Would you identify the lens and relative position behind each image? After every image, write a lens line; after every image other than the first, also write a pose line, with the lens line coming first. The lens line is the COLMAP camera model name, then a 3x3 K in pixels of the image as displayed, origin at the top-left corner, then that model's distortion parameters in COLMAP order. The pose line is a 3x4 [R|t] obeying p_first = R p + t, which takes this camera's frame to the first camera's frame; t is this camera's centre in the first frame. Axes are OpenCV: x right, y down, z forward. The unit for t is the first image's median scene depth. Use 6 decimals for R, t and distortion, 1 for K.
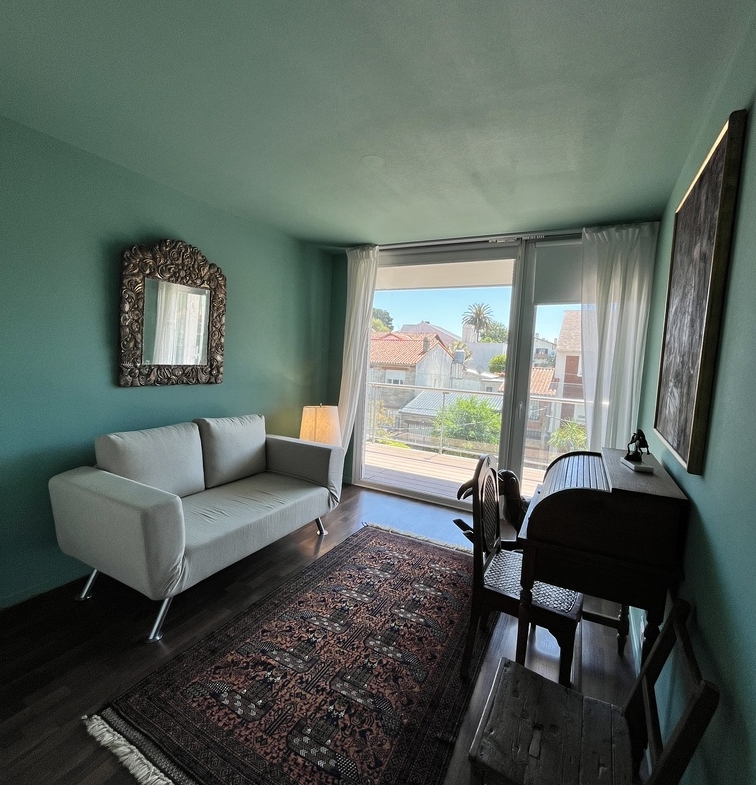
lens RADIAL K [[406.7, 0, 376.3], [0, 406.7, 393.7], [0, 0, 1]] dist [0.000117, 0.001053]
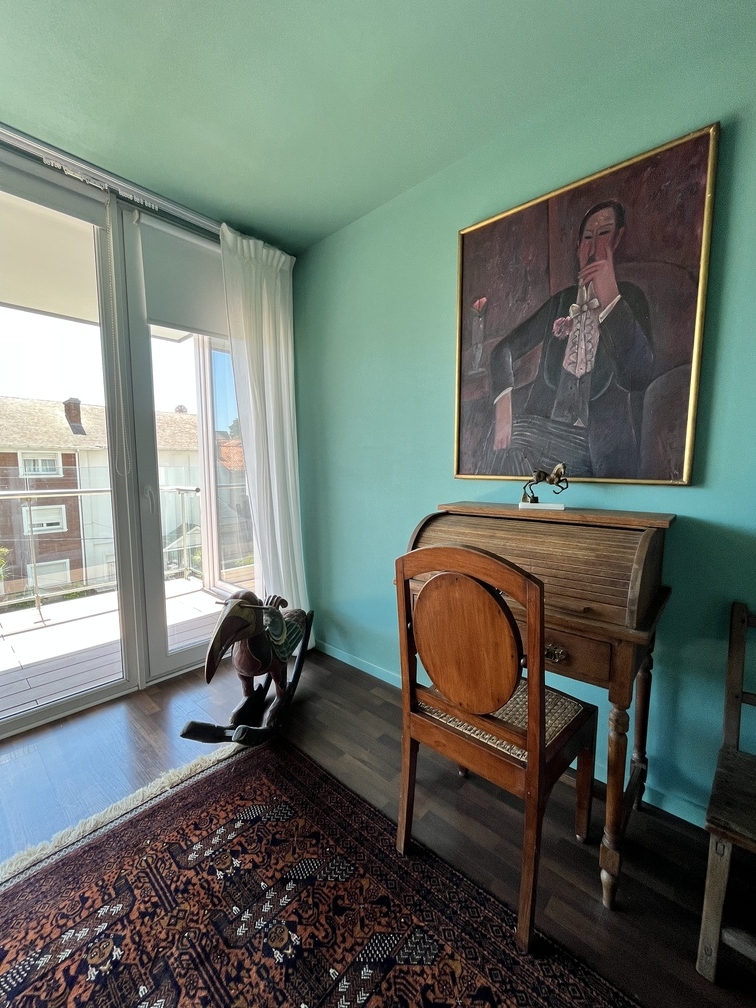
lens RADIAL K [[408.0, 0, 376.8], [0, 408.0, 502.2], [0, 0, 1]] dist [-0.000642, -0.000177]
pose [[0.247567, -0.138575, 0.958910, -0.162664], [0.111054, 0.987254, 0.113999, 0.015936], [-0.962485, 0.078269, 0.259801, 0.601978]]
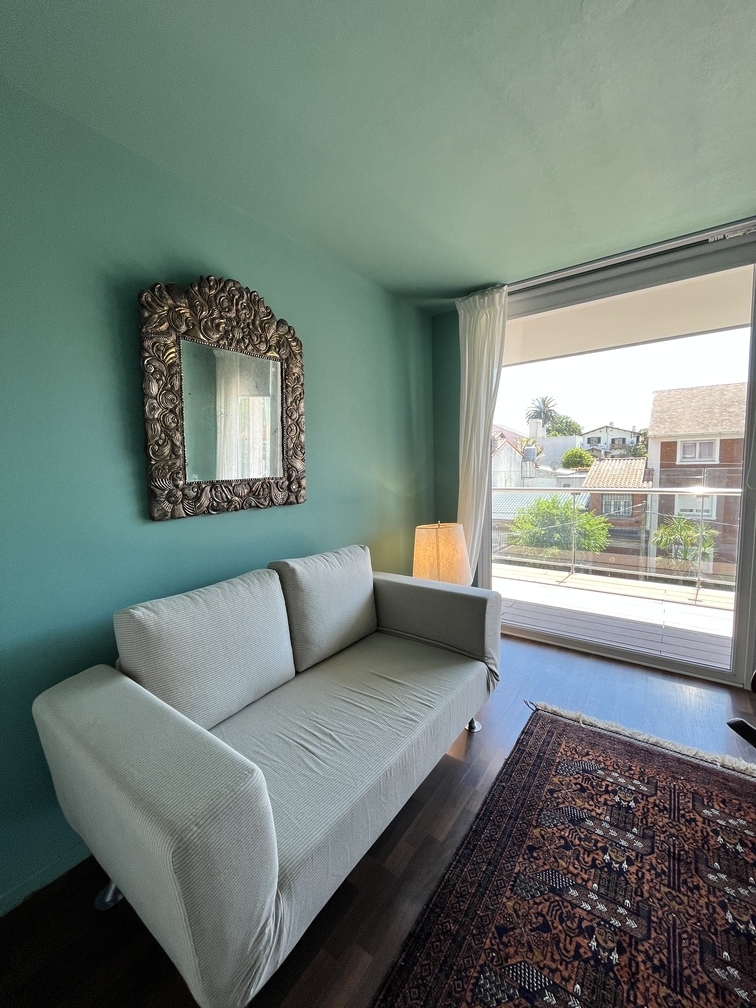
lens RADIAL K [[408.0, 0, 377.0], [0, 408.0, 504.0], [0, 0, 1]] dist [-0.000642, -0.000177]
pose [[0.987170, -0.066150, -0.145327, -0.171495], [0.067019, 0.997751, 0.001089, -0.016722], [0.144928, -0.010815, 0.989383, 0.364480]]
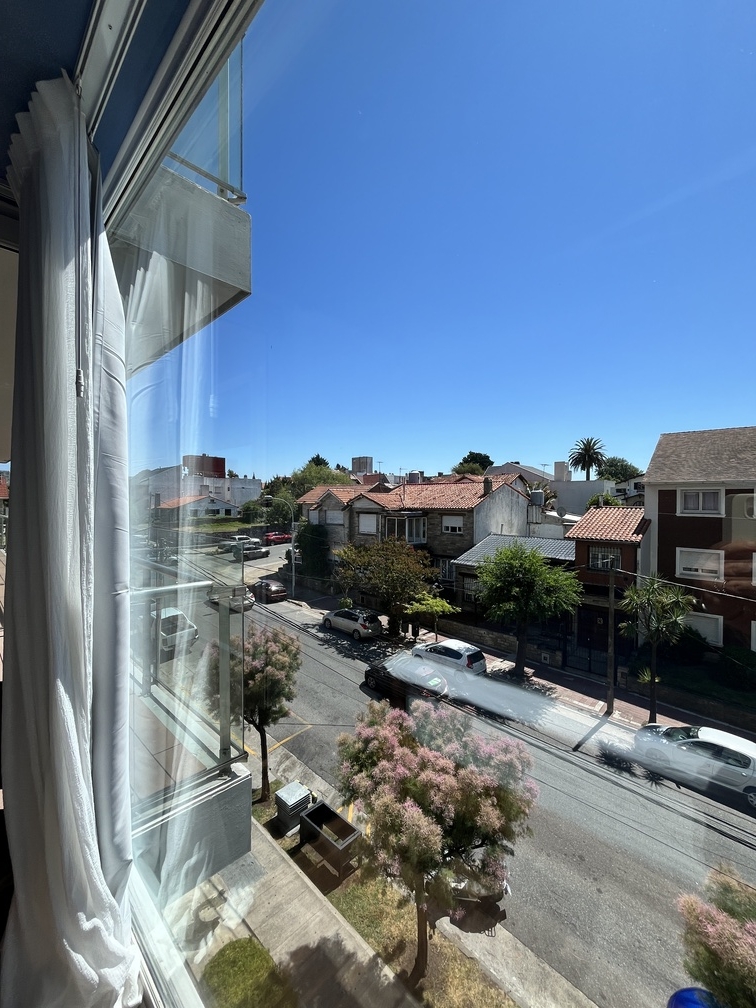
lens RADIAL K [[408.0, 0, 373.2], [0, 408.0, 502.7], [0, 0, 1]] dist [-0.000642, -0.000177]
pose [[0.959899, -0.044339, -0.276818, 1.479808], [0.017398, 0.994932, -0.099030, -0.011541], [0.279806, 0.090243, 0.955806, 0.947077]]
